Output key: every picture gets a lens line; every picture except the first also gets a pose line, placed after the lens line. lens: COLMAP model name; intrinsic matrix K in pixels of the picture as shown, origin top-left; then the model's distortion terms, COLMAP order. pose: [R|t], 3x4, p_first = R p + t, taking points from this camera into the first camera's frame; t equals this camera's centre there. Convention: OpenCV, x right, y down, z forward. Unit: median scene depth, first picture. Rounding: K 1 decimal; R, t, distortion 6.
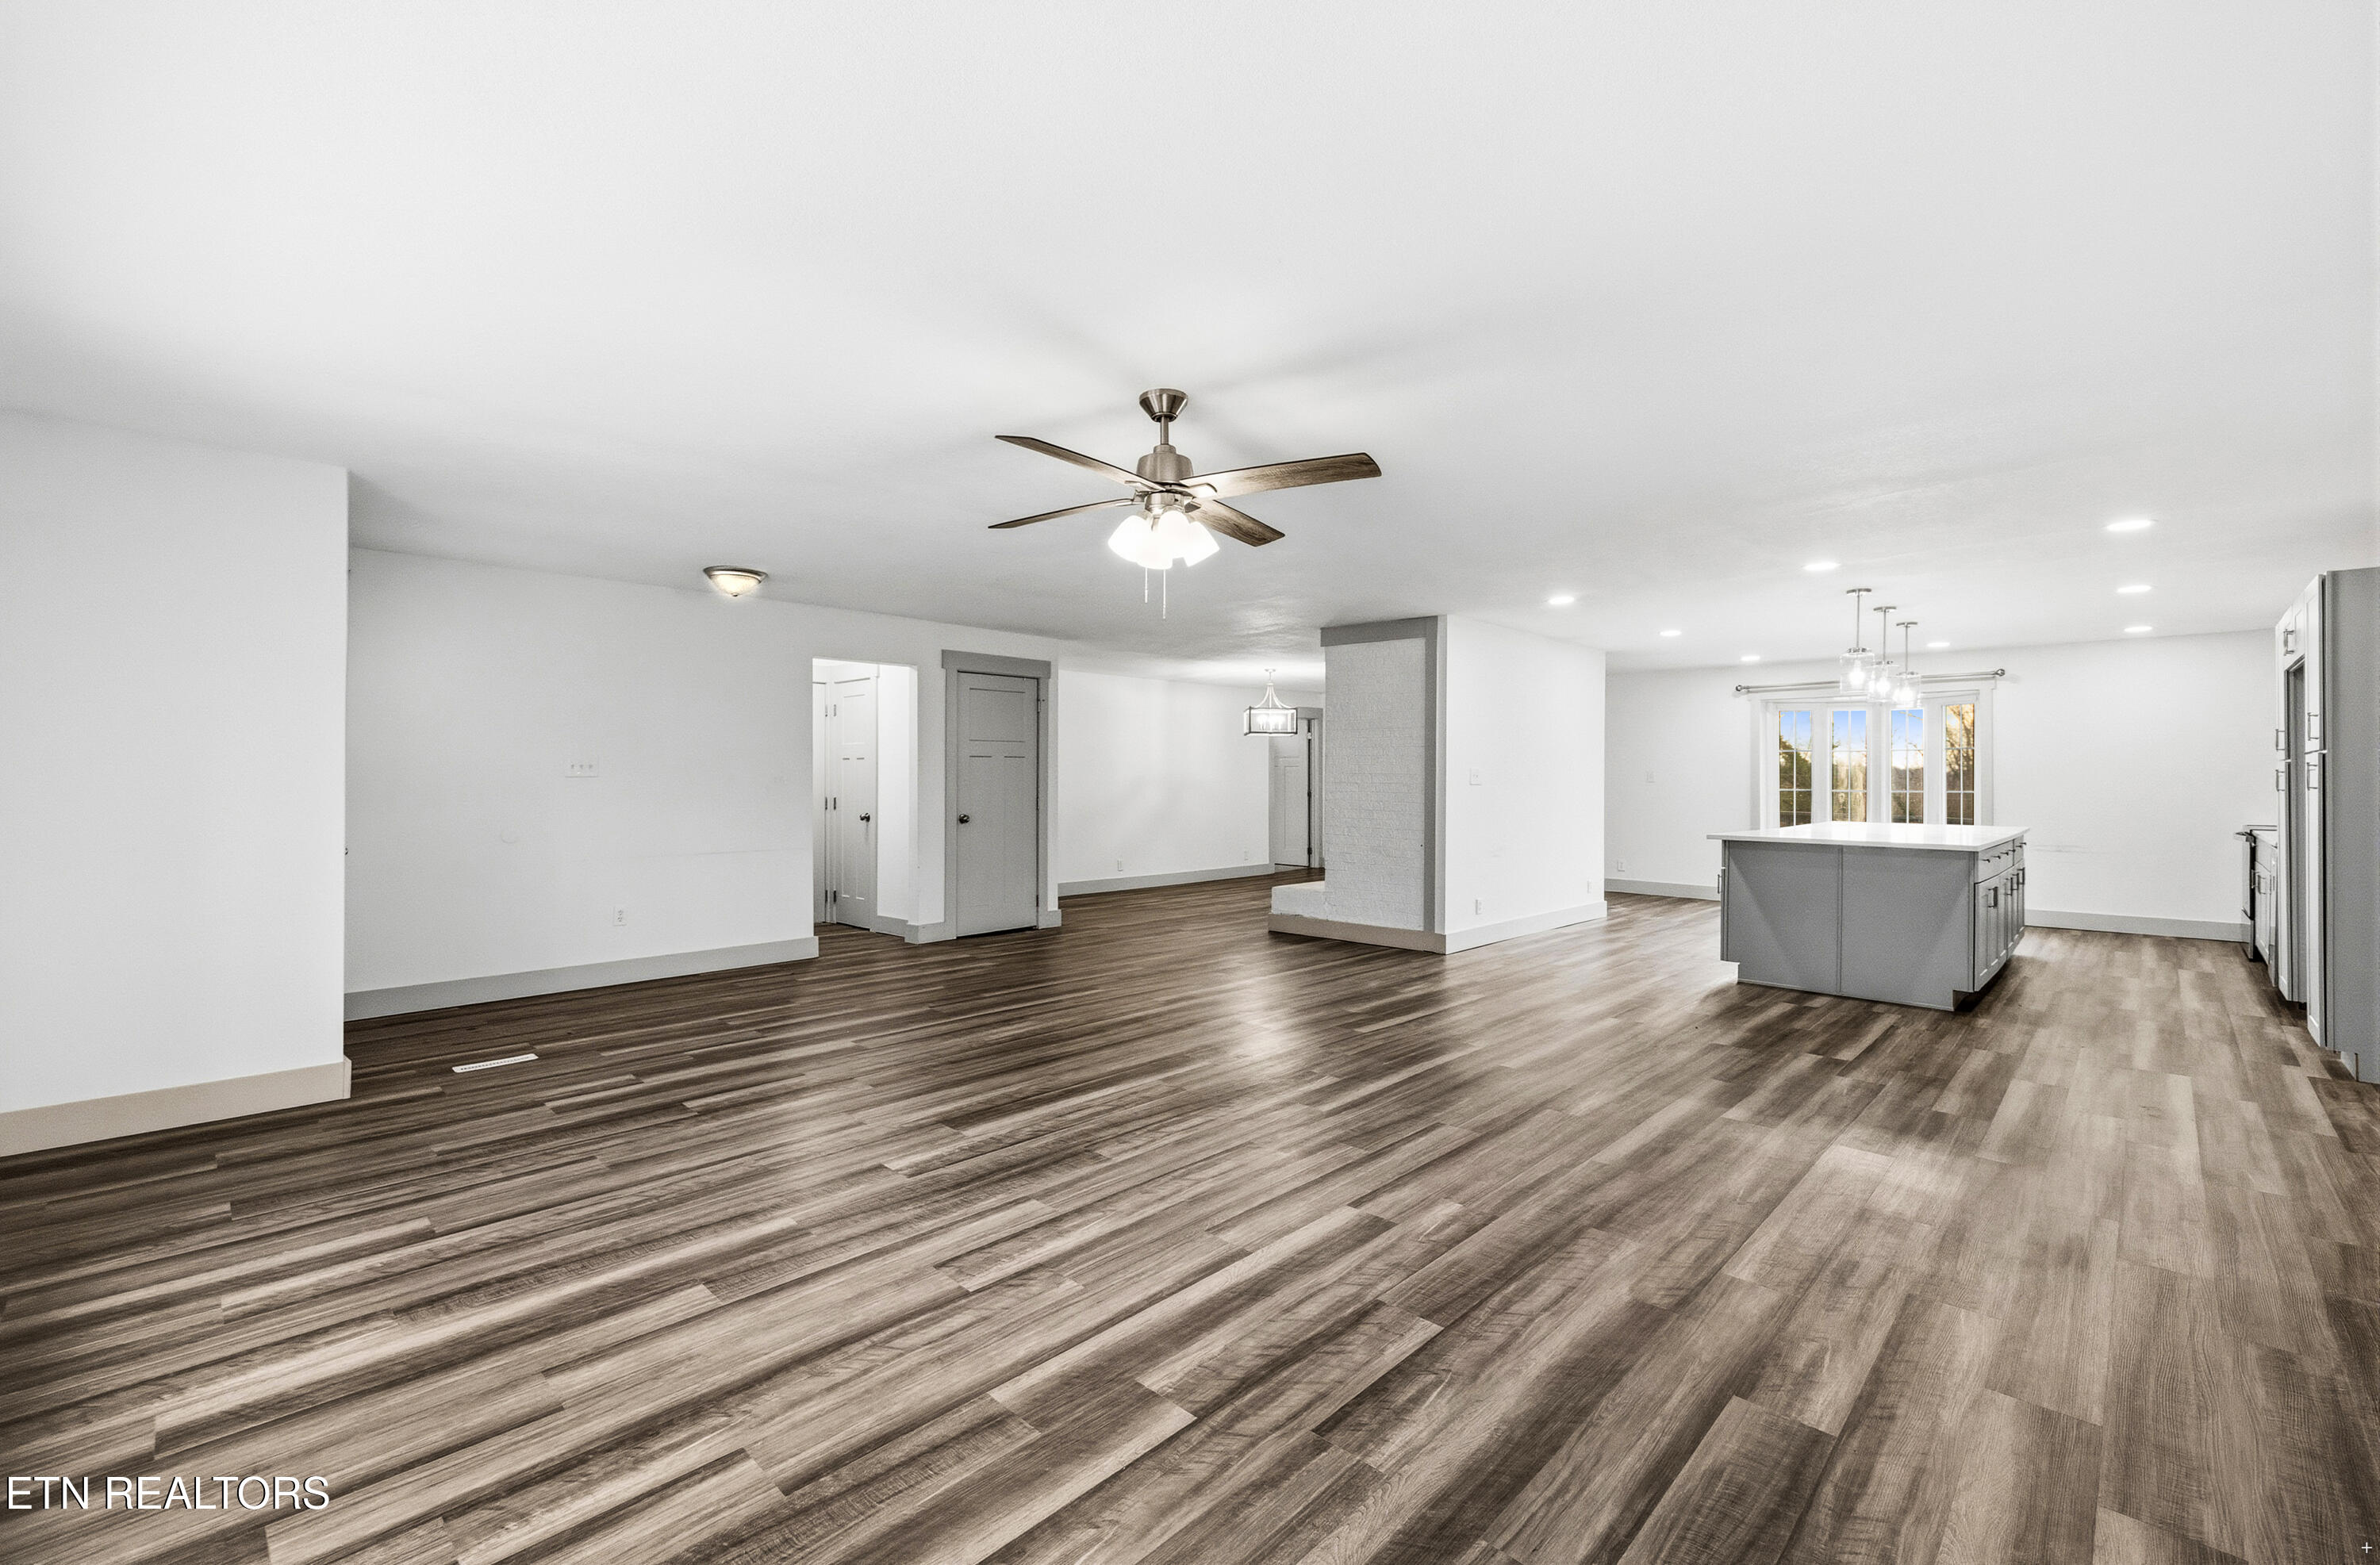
lens RADIAL K [[1013.9, 0, 1189.6], [0, 1013.9, 779.4], [0, 0, 1]] dist [-0.000959, -0.000082]
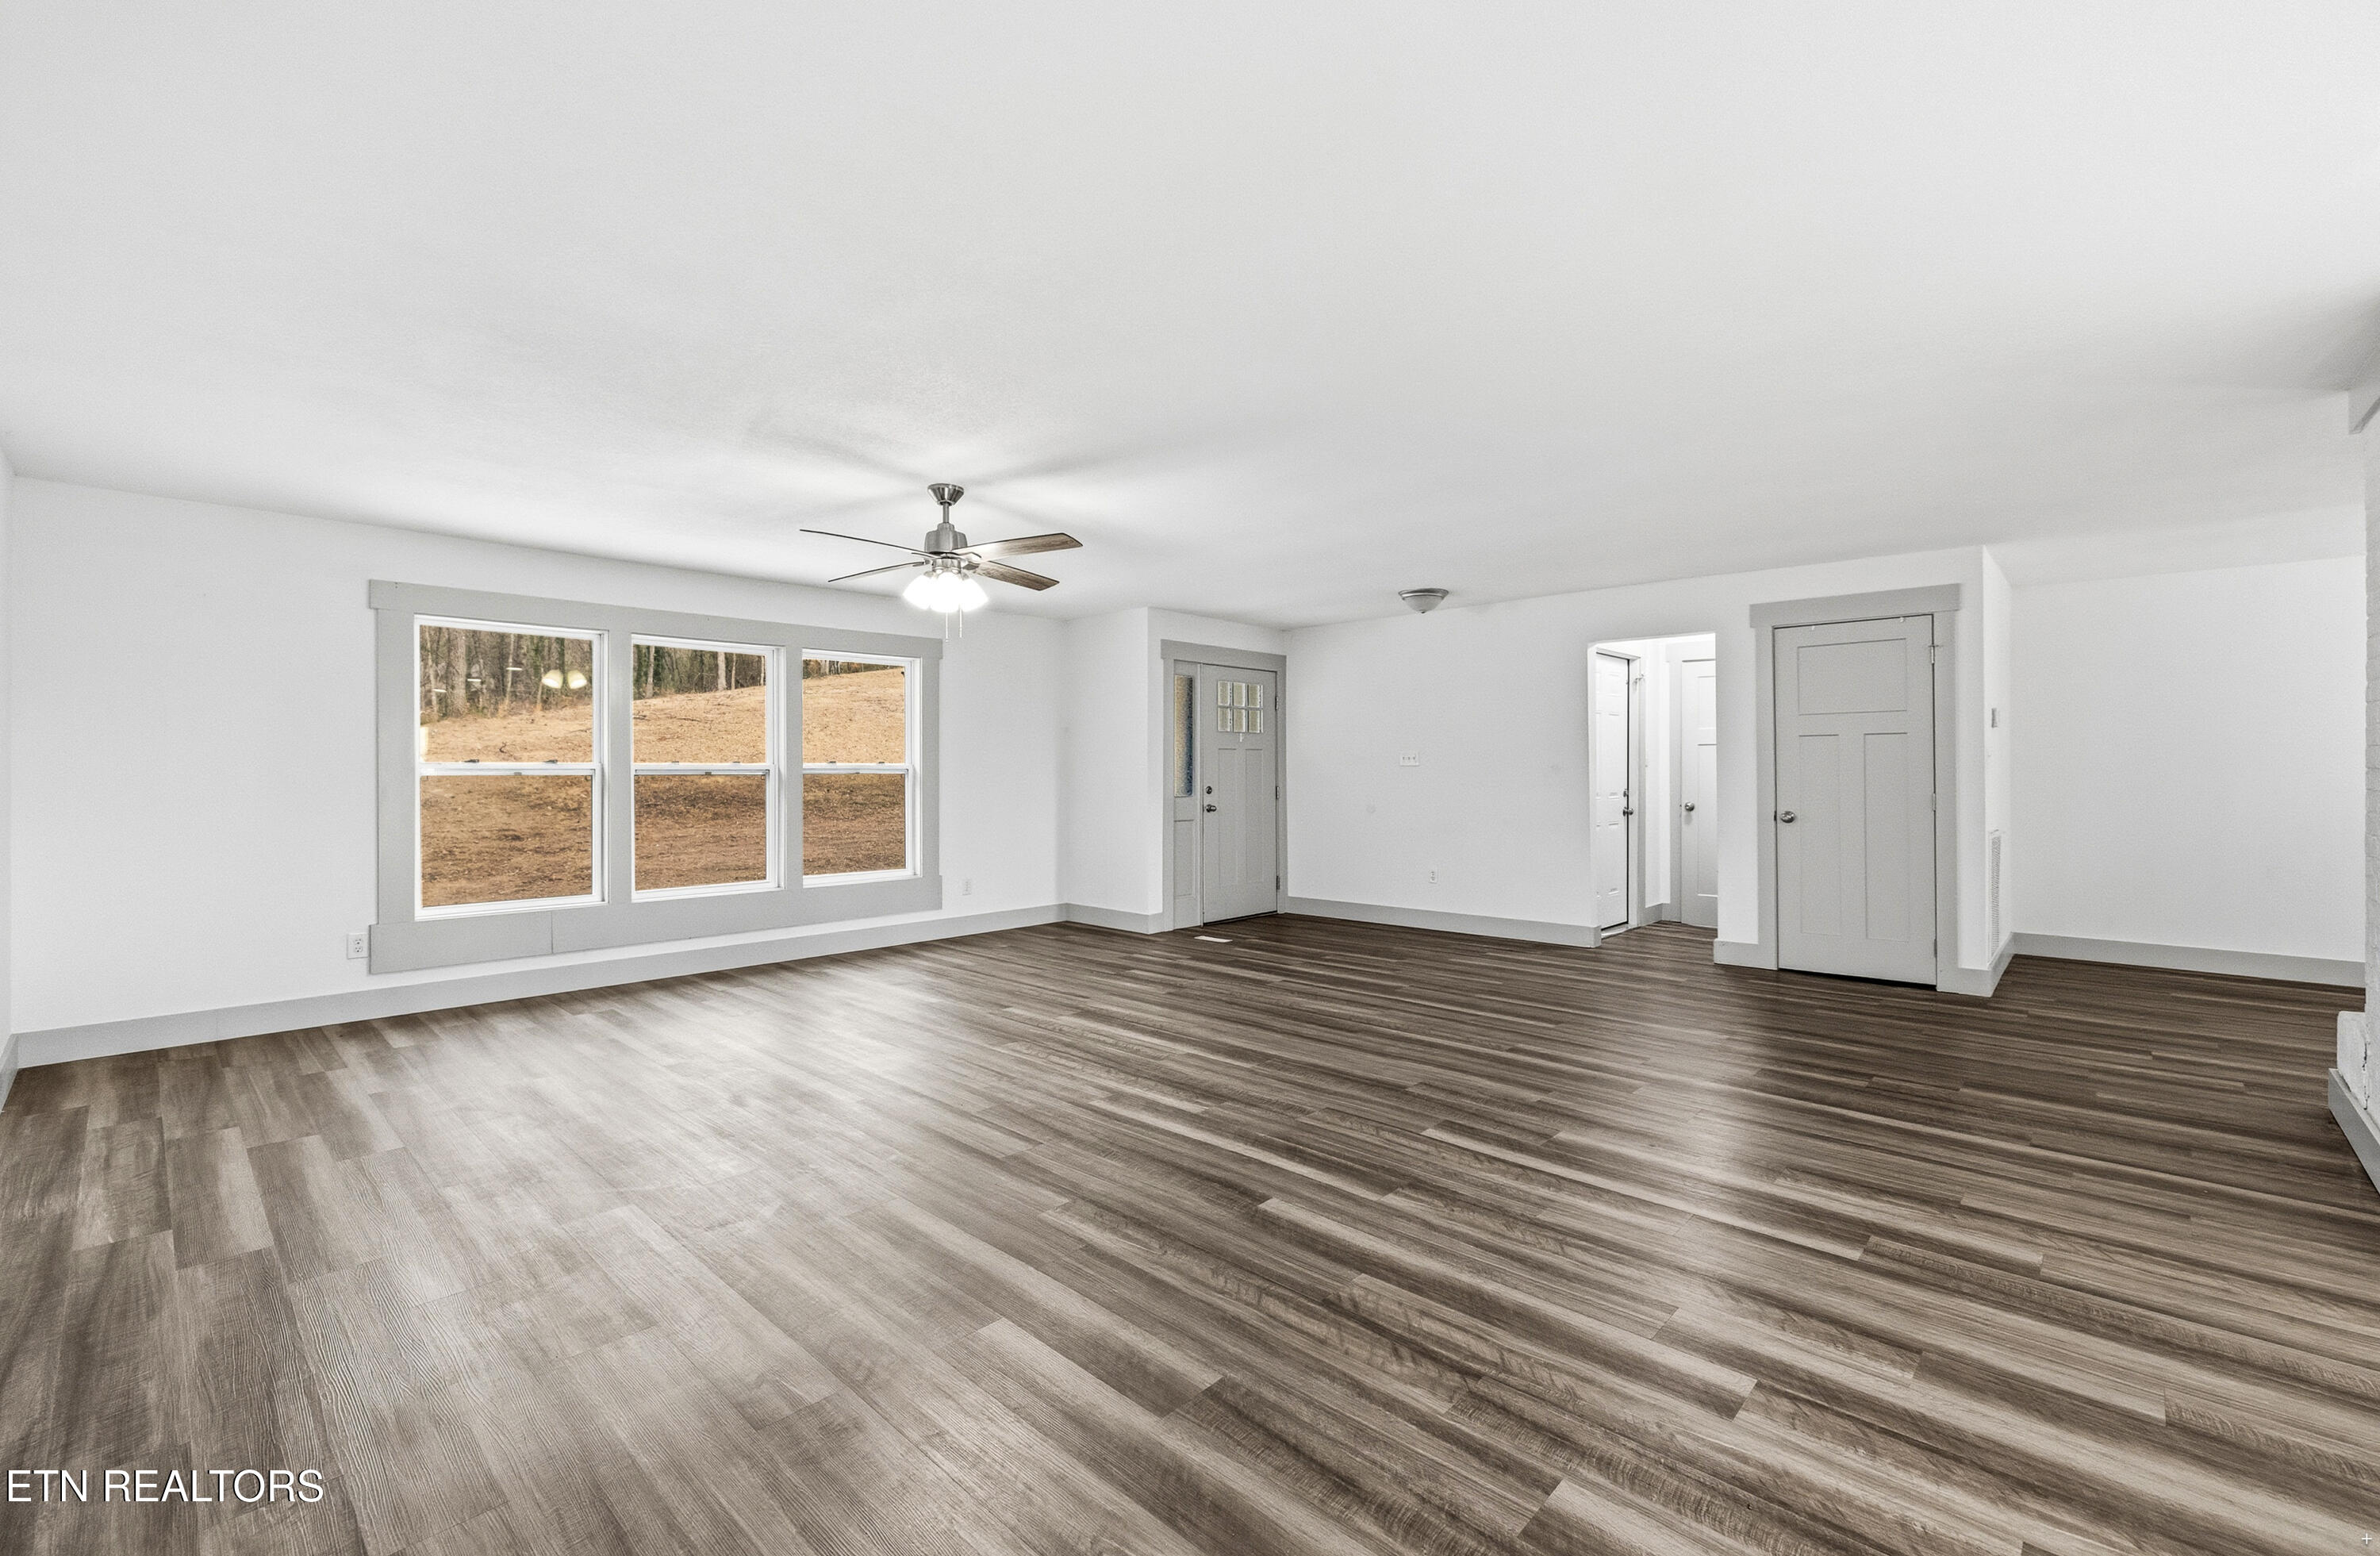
lens RADIAL K [[1014.1, 0, 1189.2], [0, 1014.1, 774.8], [0, 0, 1]] dist [-0.000959, -0.000082]
pose [[-0.003606, 0.000561, -0.999993, 1.028424], [0.002473, 0.999997, 0.000552, 0.008883], [0.999990, -0.002471, -0.003608, 1.017521]]
